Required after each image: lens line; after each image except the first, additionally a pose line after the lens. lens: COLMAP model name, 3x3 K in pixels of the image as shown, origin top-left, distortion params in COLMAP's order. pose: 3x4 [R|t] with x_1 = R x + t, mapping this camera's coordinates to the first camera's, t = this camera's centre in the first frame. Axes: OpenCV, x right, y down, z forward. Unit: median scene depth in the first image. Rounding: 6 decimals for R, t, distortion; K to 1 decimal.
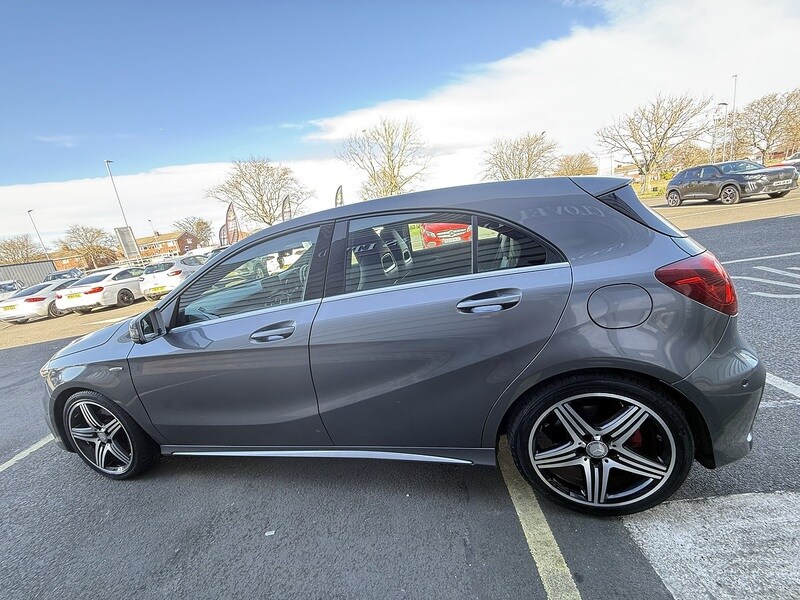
lens RADIAL K [[322.6, 0, 404.4], [0, 322.6, 331.0], [0, 0, 1]] dist [-0.000194, 0.000214]
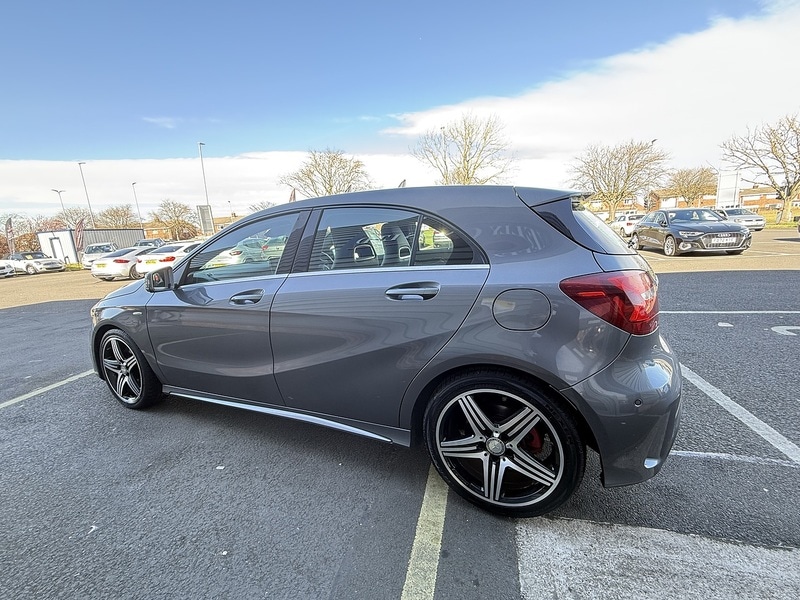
lens RADIAL K [[347.4, 0, 399.4], [0, 347.4, 337.7], [0, 0, 1]] dist [0.000338, 0.000379]
pose [[0.972166, 0.157286, -0.173651, 0.269831], [-0.159102, 0.987256, 0.003501, 0.041244], [0.171989, 0.024225, 0.984801, -0.103819]]
